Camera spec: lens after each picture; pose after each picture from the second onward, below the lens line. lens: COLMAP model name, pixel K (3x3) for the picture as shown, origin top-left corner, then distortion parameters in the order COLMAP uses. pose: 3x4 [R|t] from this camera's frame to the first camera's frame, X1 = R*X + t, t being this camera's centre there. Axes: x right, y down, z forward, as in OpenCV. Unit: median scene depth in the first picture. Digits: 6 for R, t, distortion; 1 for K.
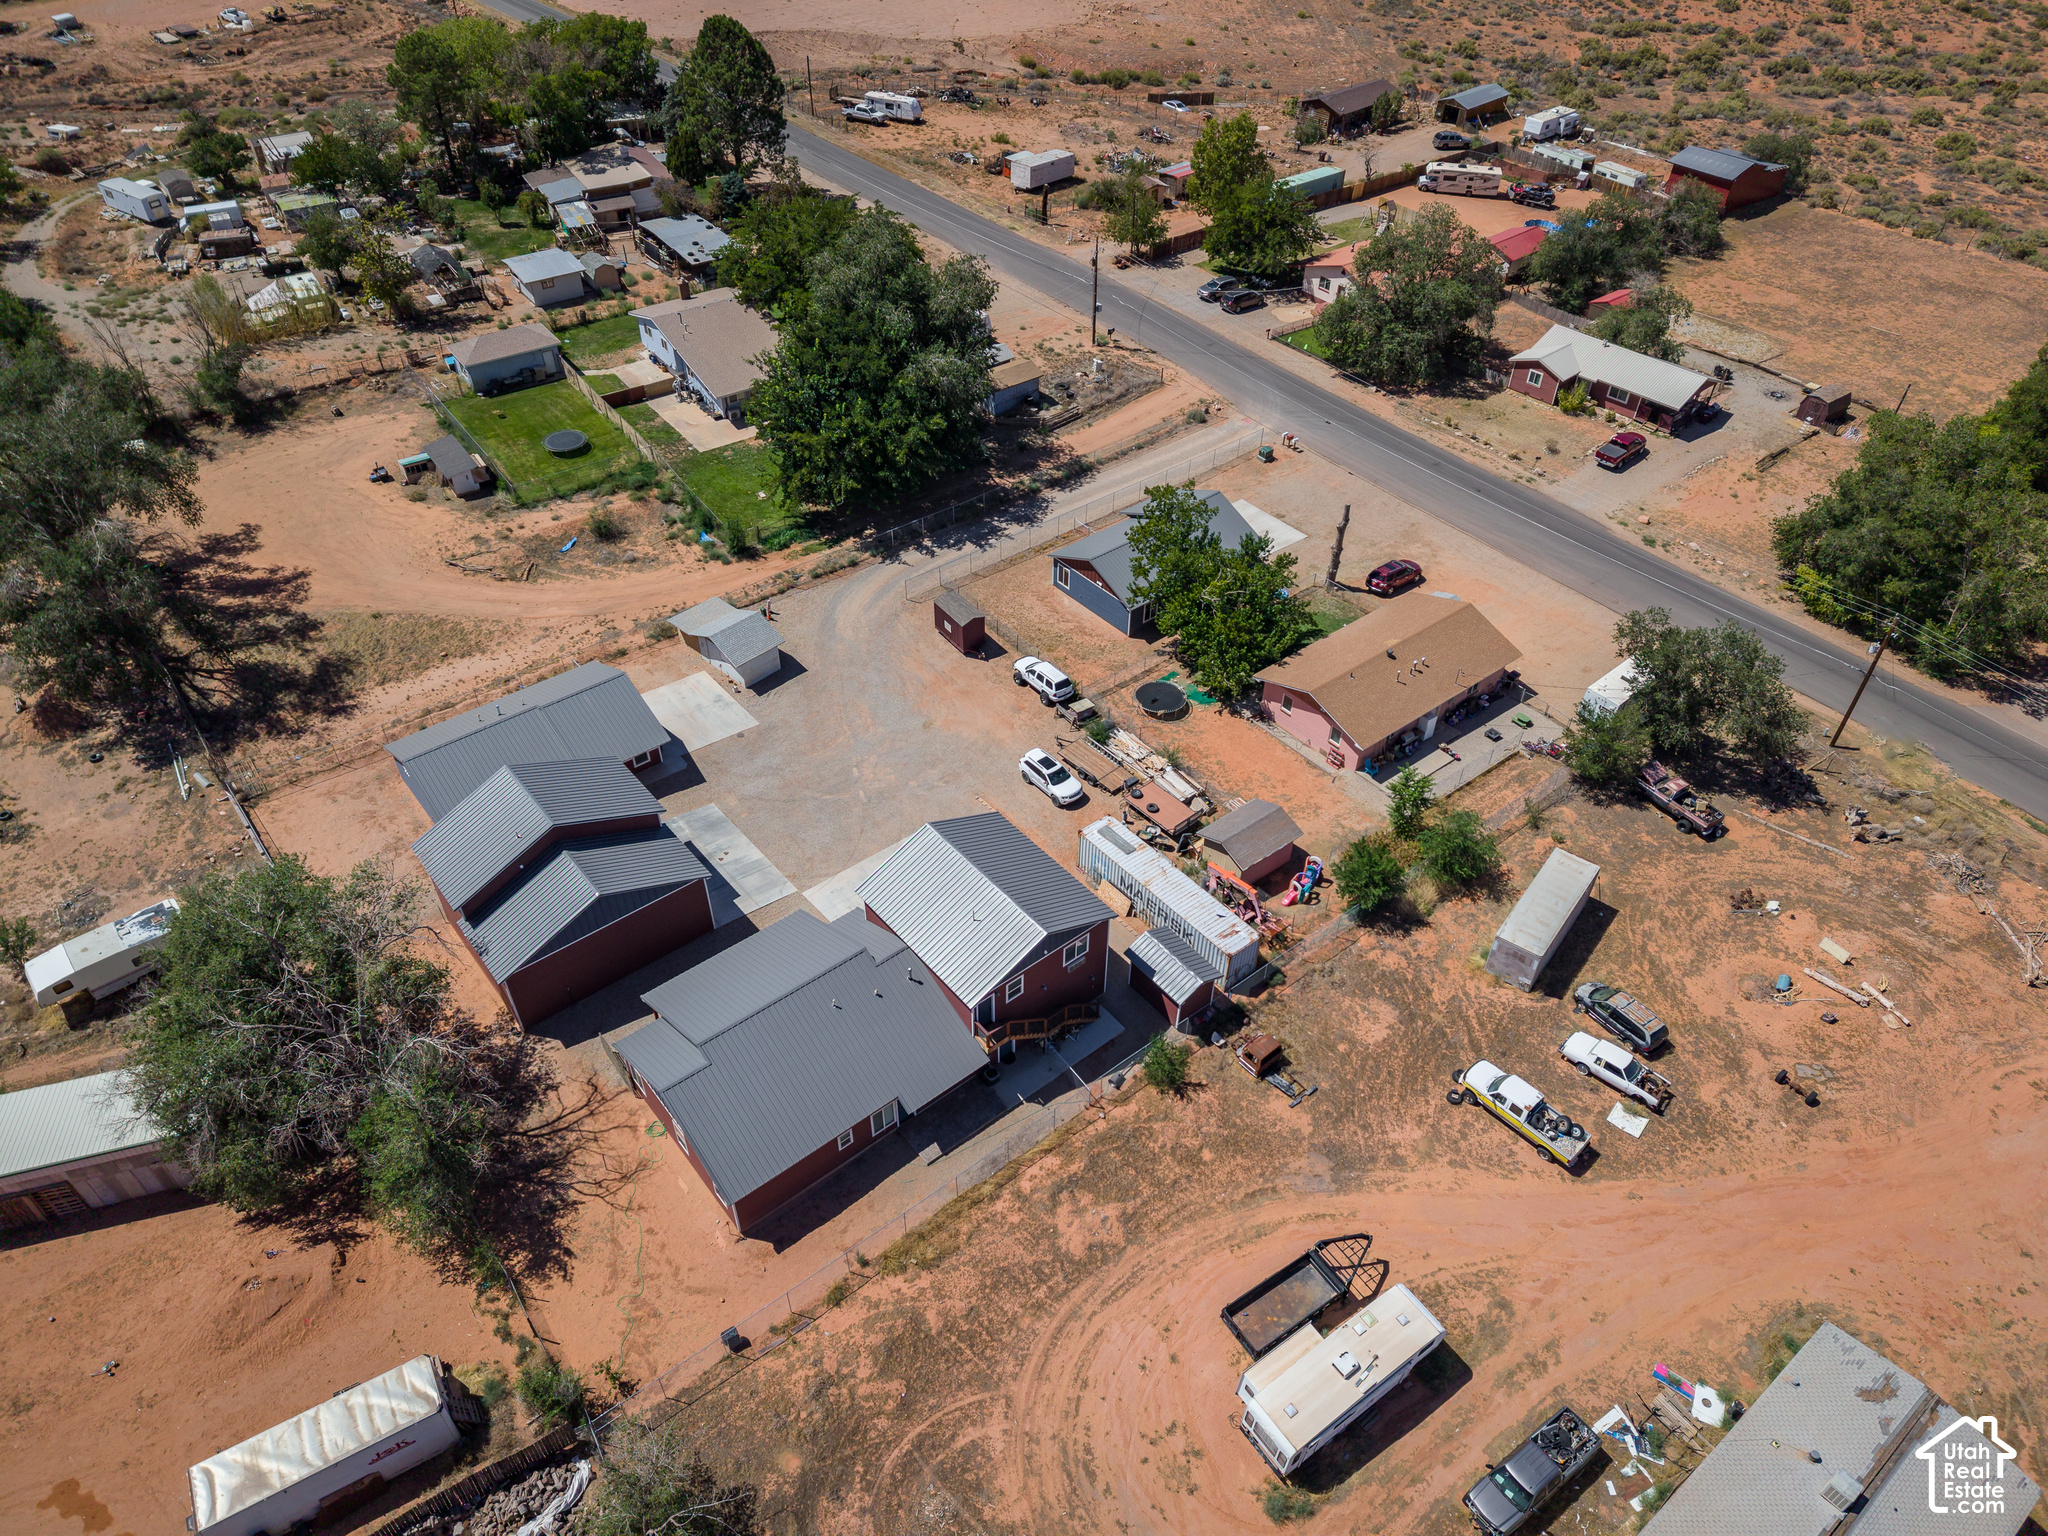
lens RADIAL K [[1367.7, 0, 1024.0], [0, 1367.7, 768.0], [0, 0, 1]] dist [0.052399, -0.058709]
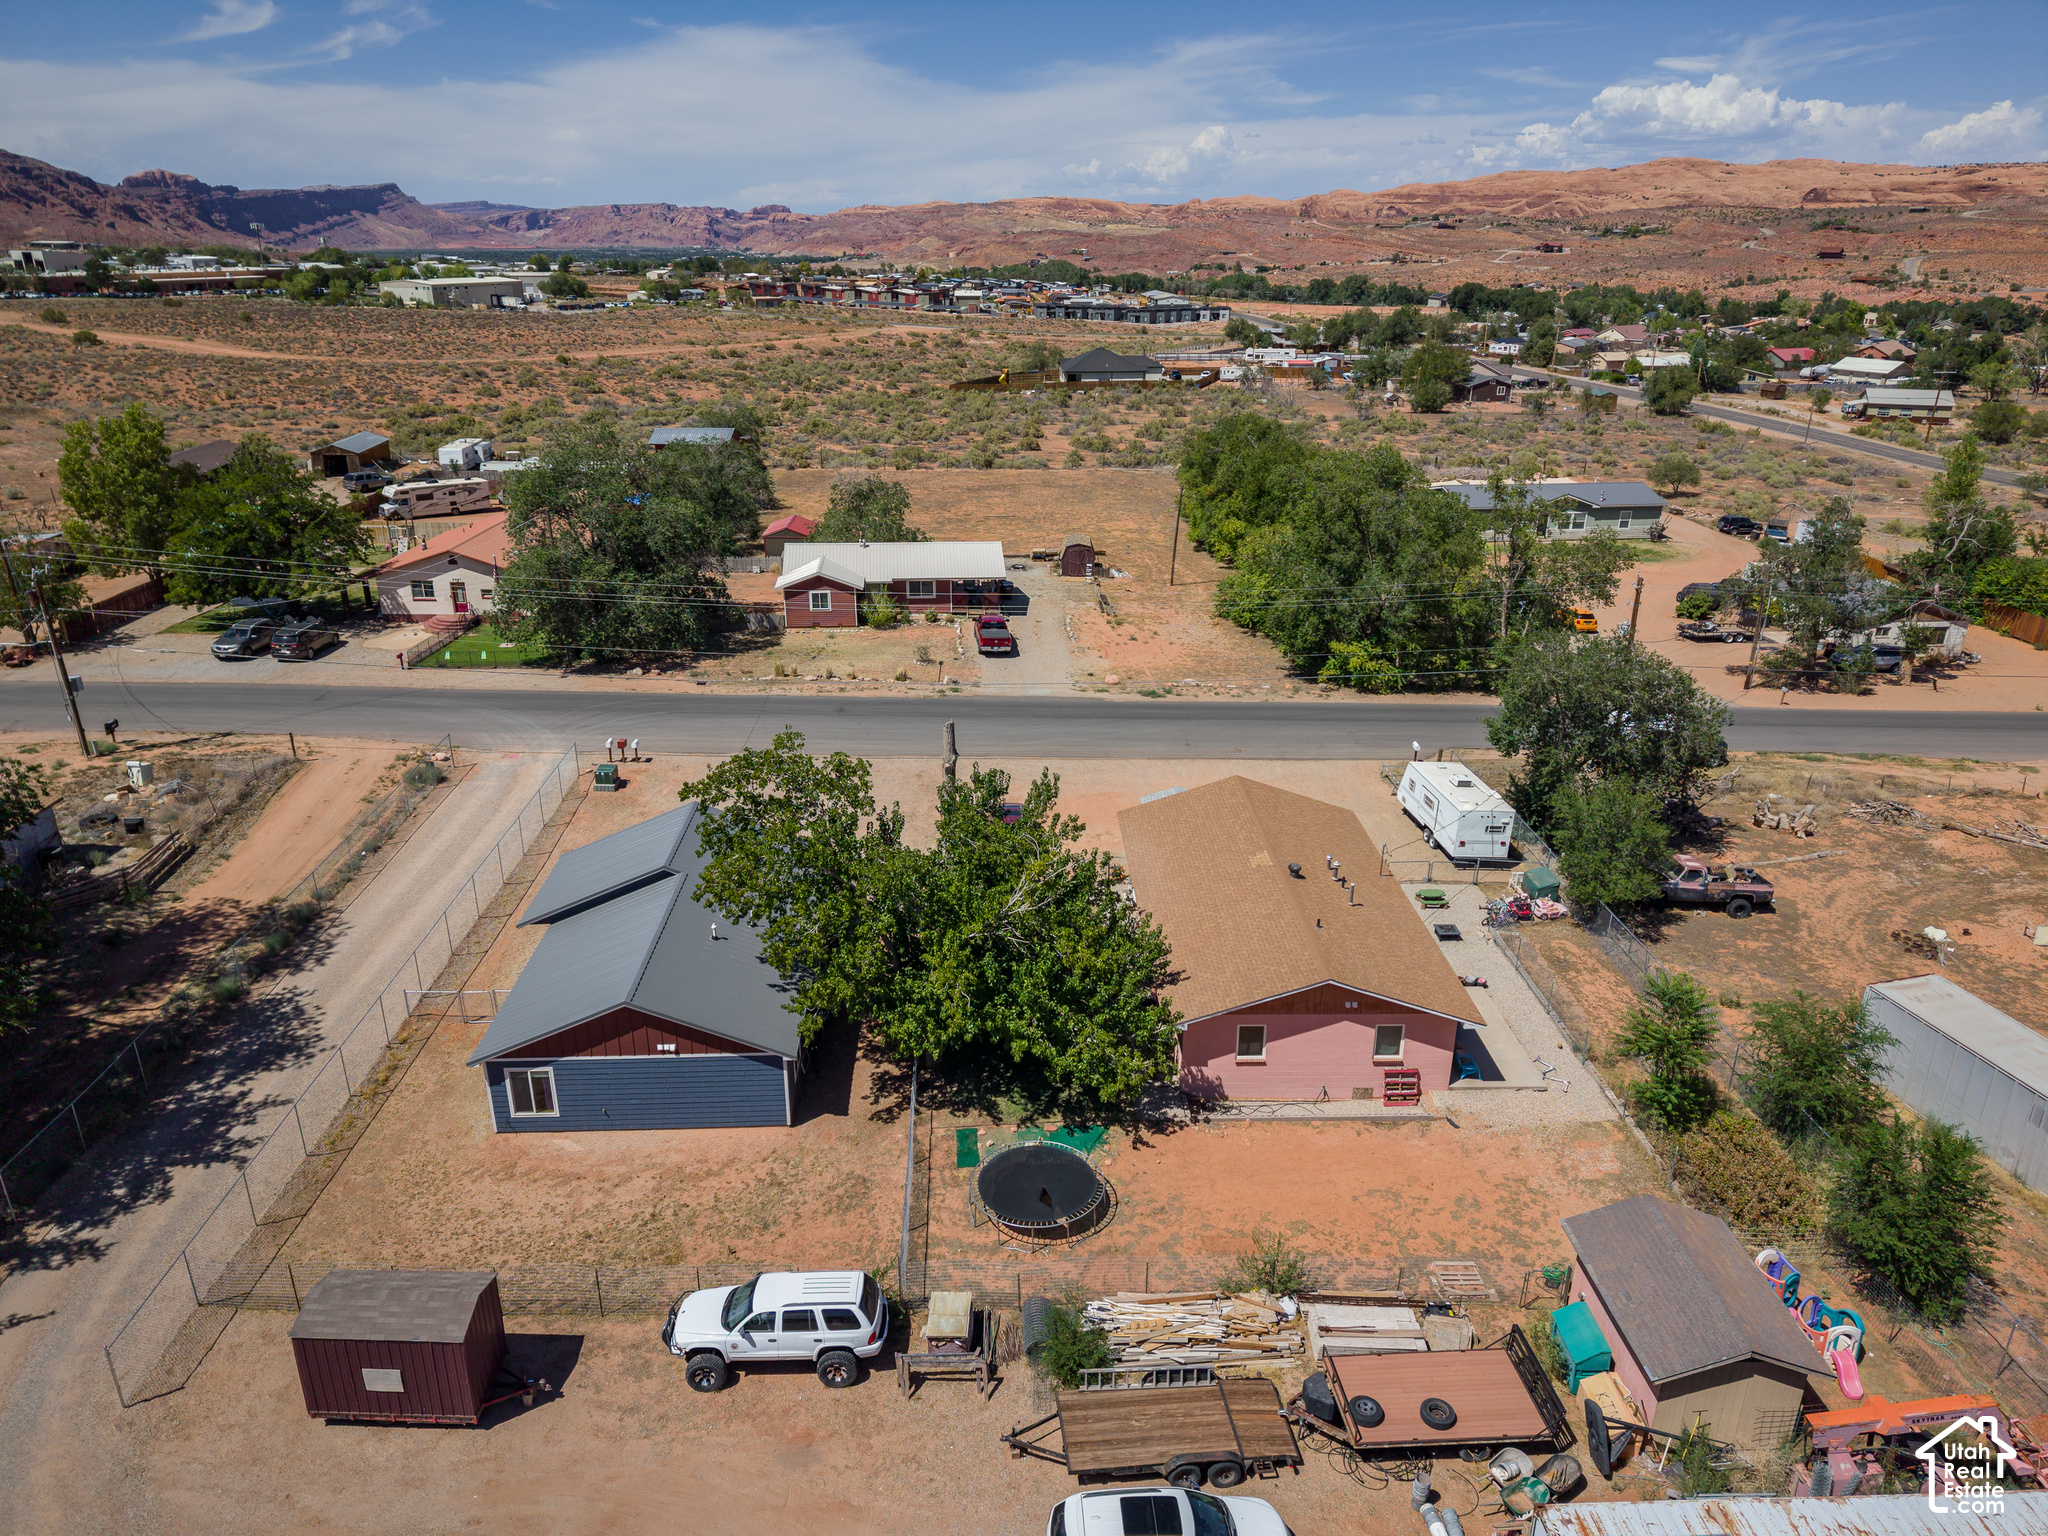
lens RADIAL K [[1367.7, 0, 1024.0], [0, 1367.7, 768.0], [0, 0, 1]] dist [0.052399, -0.058709]
pose [[0.603456, -0.300328, 0.738677, -0.162353], [0.528226, 0.844513, -0.088172, -0.120557], [-0.597342, 0.443397, 0.668268, 0.672888]]
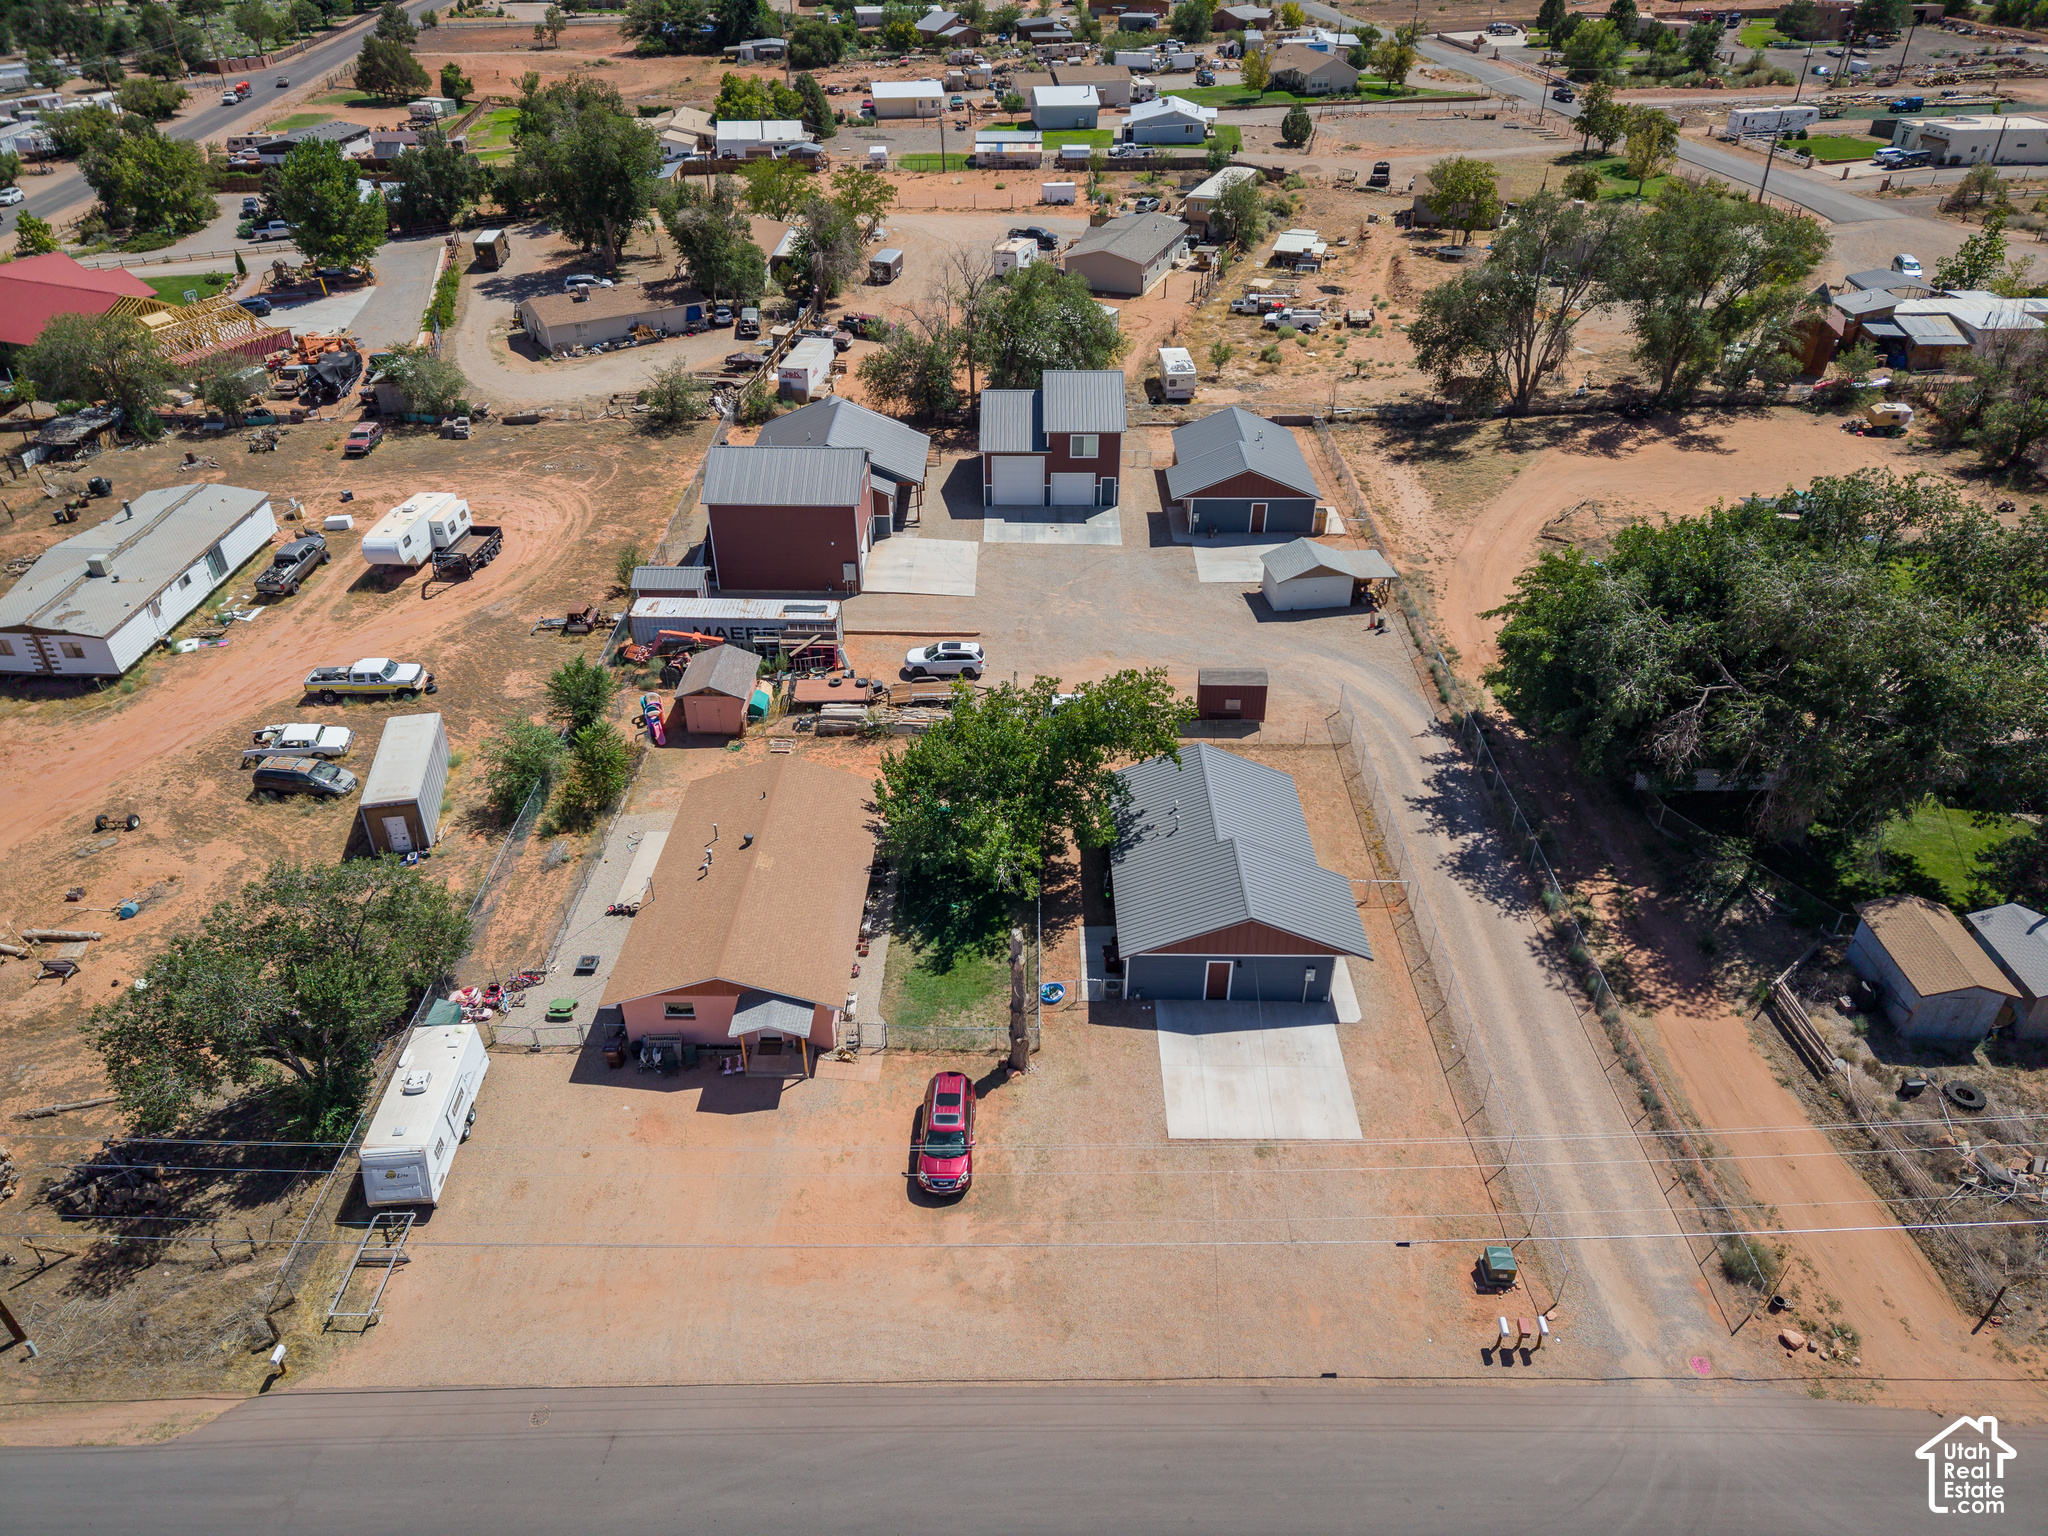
lens RADIAL K [[1401.0, 0, 1022.0], [0, 1401.0, 727.7], [0, 0, 1]] dist [0.022113, -0.001747]
pose [[-0.636507, 0.395923, -0.661894, 0.591297], [-0.515617, 0.419782, 0.746941, -0.661141], [0.573583, 0.816718, -0.063049, 1.039985]]
